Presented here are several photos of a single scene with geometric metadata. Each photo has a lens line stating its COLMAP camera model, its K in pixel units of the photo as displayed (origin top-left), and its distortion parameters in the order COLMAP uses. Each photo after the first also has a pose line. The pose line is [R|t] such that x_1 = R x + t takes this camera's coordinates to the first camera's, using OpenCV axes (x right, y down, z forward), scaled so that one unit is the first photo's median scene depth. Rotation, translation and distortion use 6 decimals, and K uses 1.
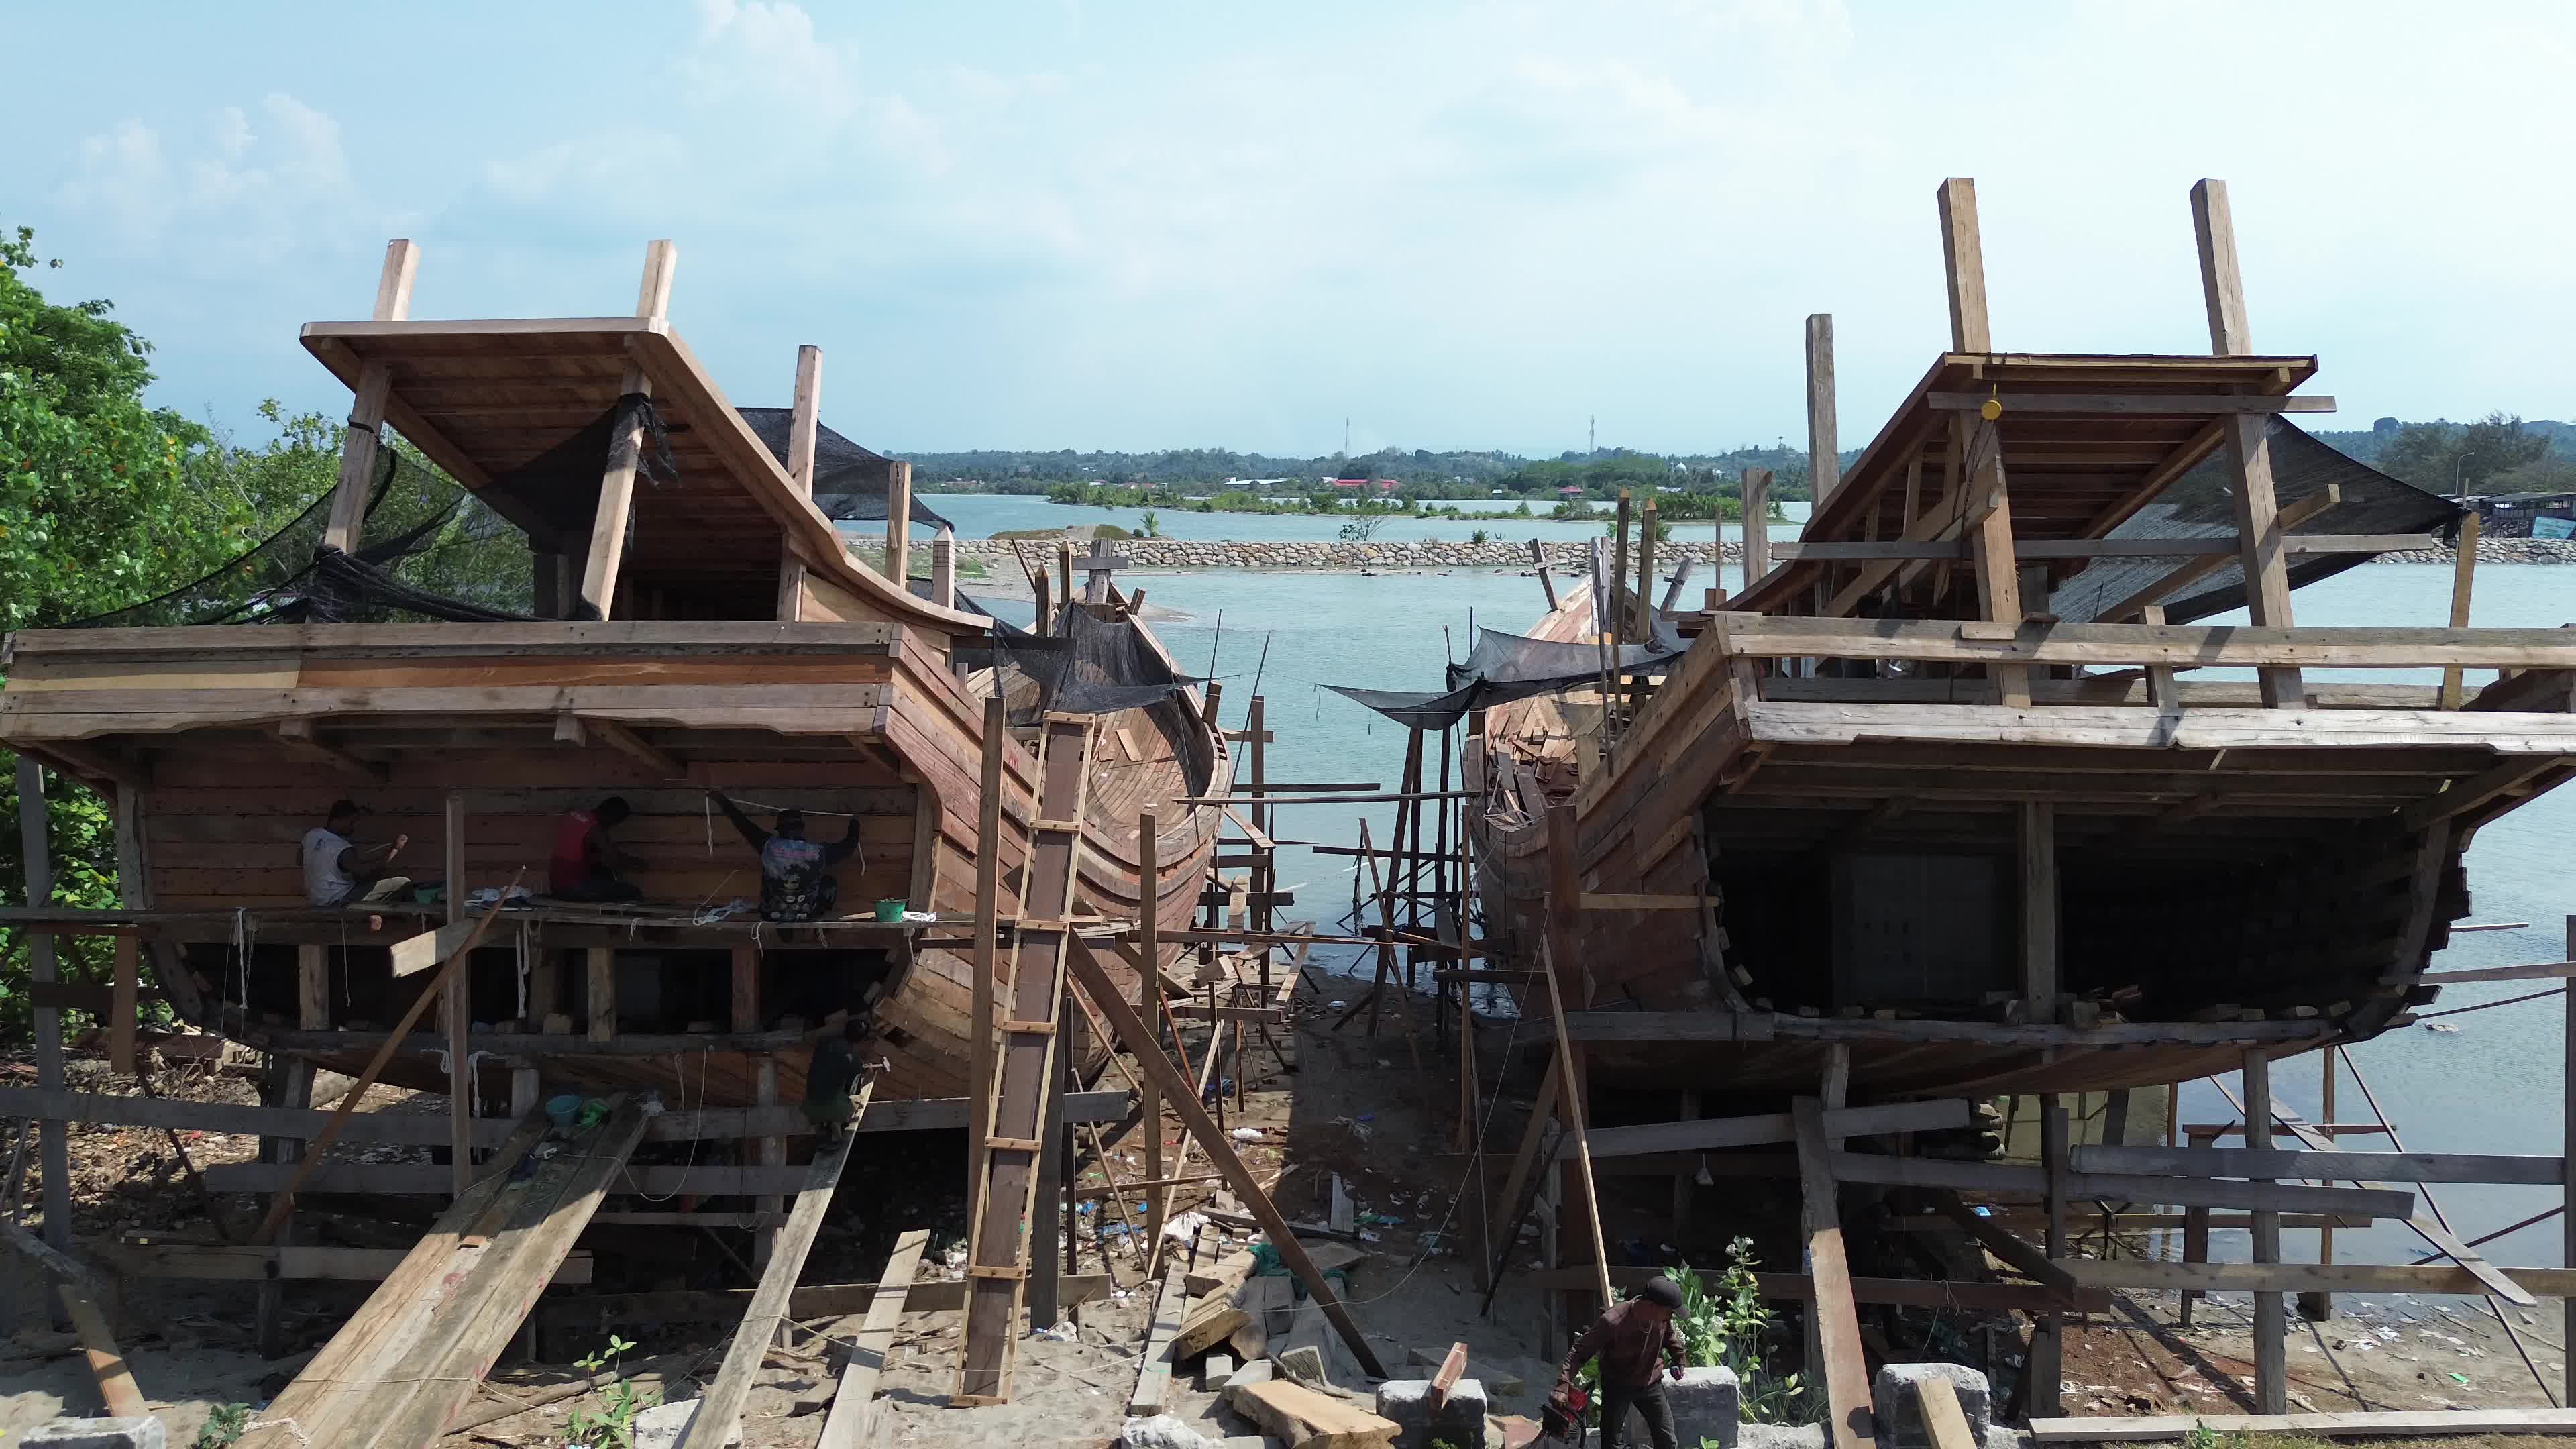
lens RADIAL K [[1893.4, 0, 1288.0], [0, 1893.4, 724.5], [0, 0, 1]] dist [0.063387, -0.060315]
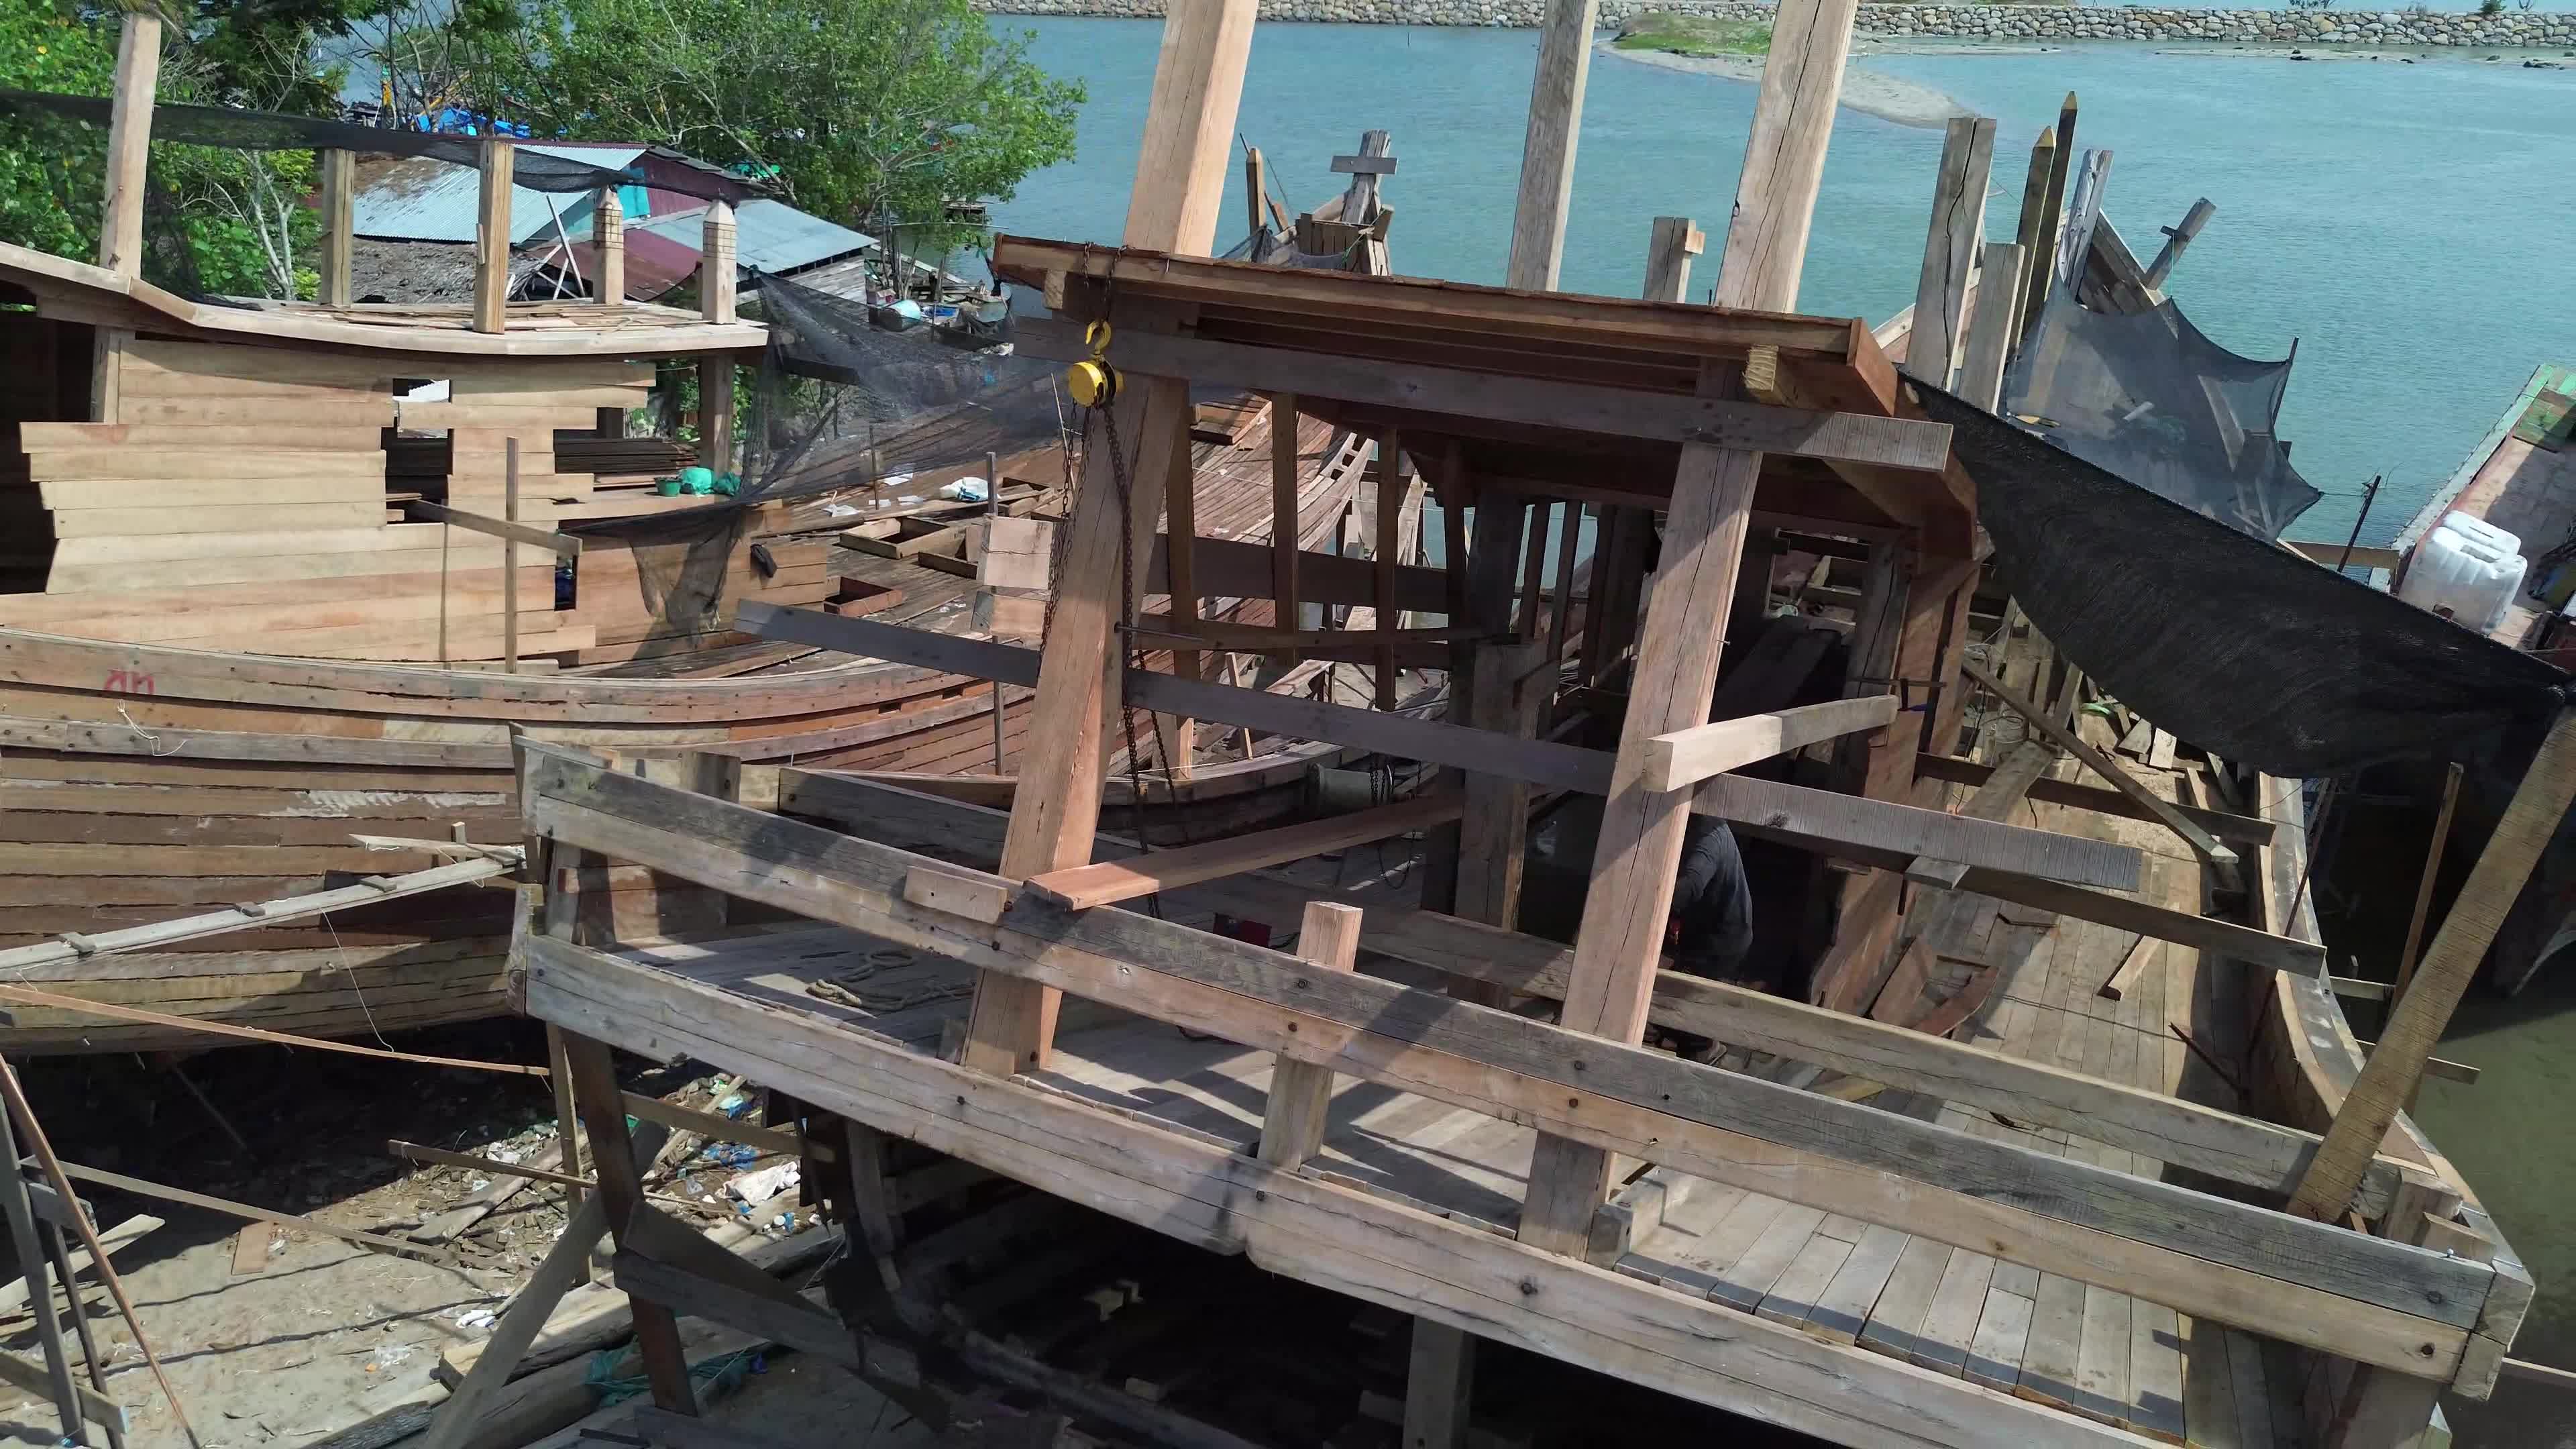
lens RADIAL K [[1893.4, 0, 1288.0], [0, 1893.4, 724.5], [0, 0, 1]] dist [0.063387, -0.060315]
pose [[0.893368, 0.175657, -0.413569, 0.589526], [-0.056721, 0.957143, 0.284006, -0.211169], [0.445732, -0.230264, 0.865044, 0.621023]]
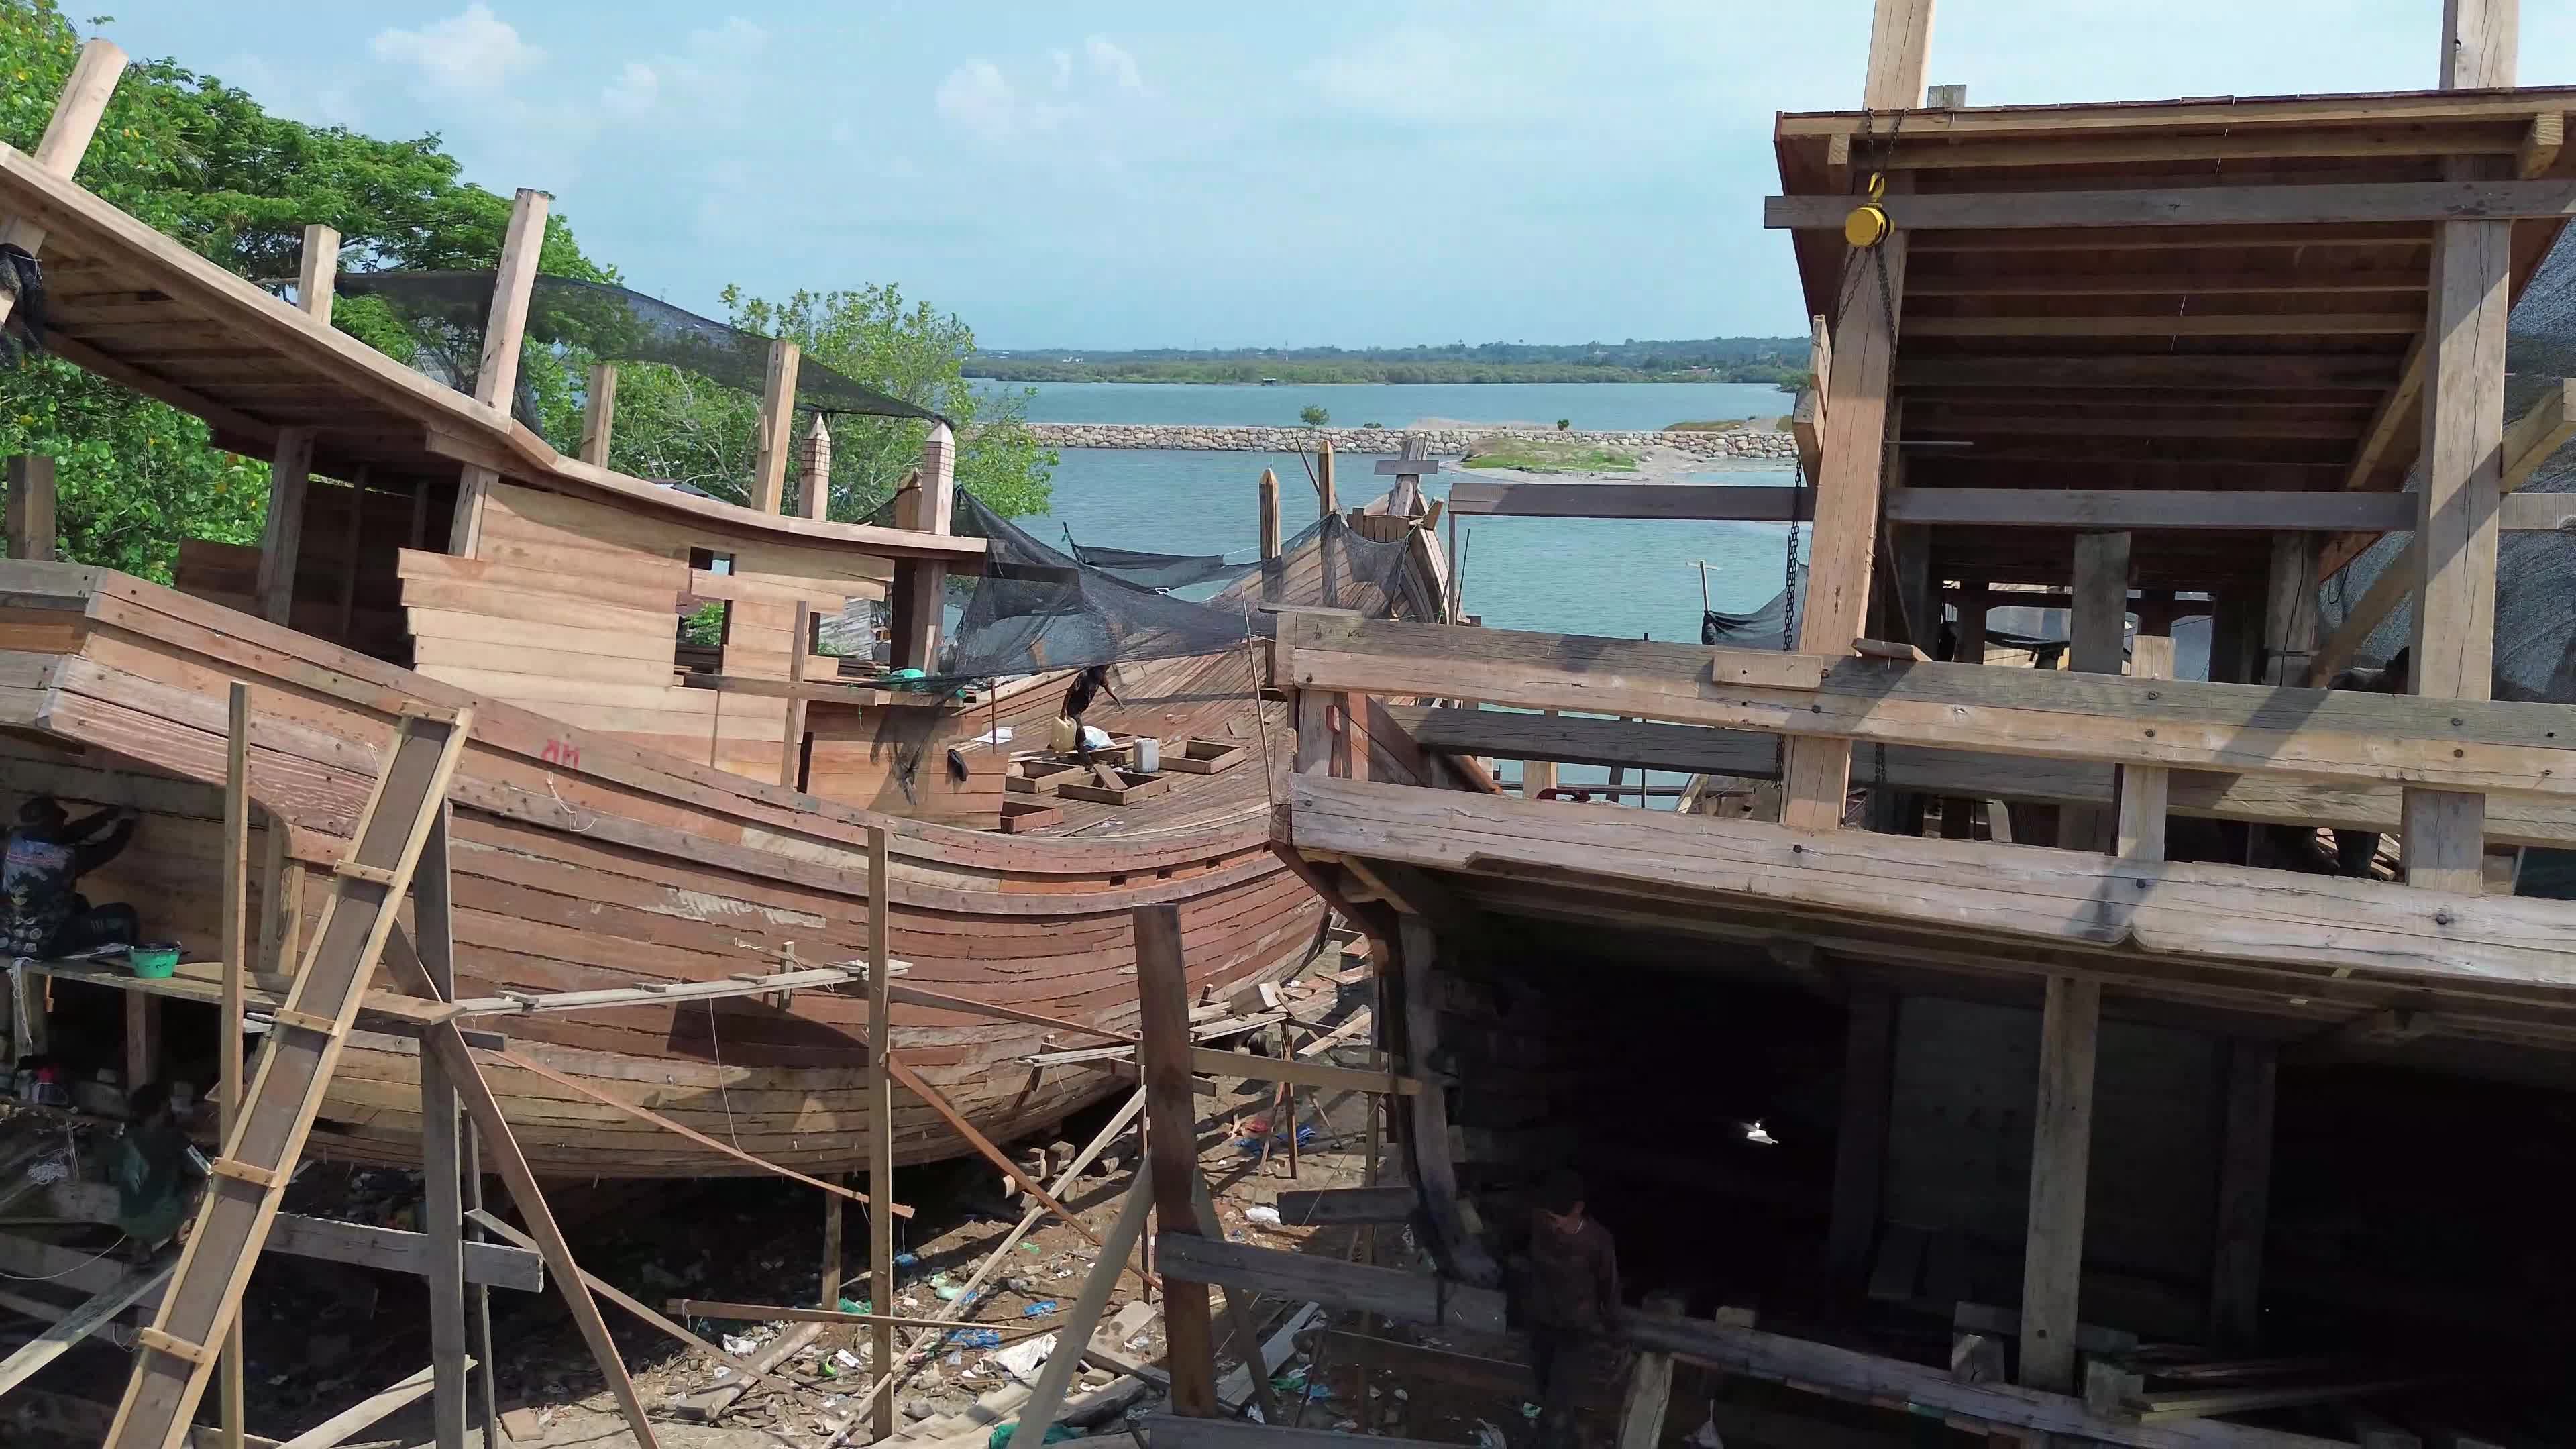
lens RADIAL K [[1893.4, 0, 1288.0], [0, 1893.4, 724.5], [0, 0, 1]] dist [0.063387, -0.060315]
pose [[0.929027, 0.070114, -0.363308, 0.411886], [-0.049232, 0.996575, 0.066434, -0.058826], [0.366722, -0.043833, 0.929297, 0.463296]]
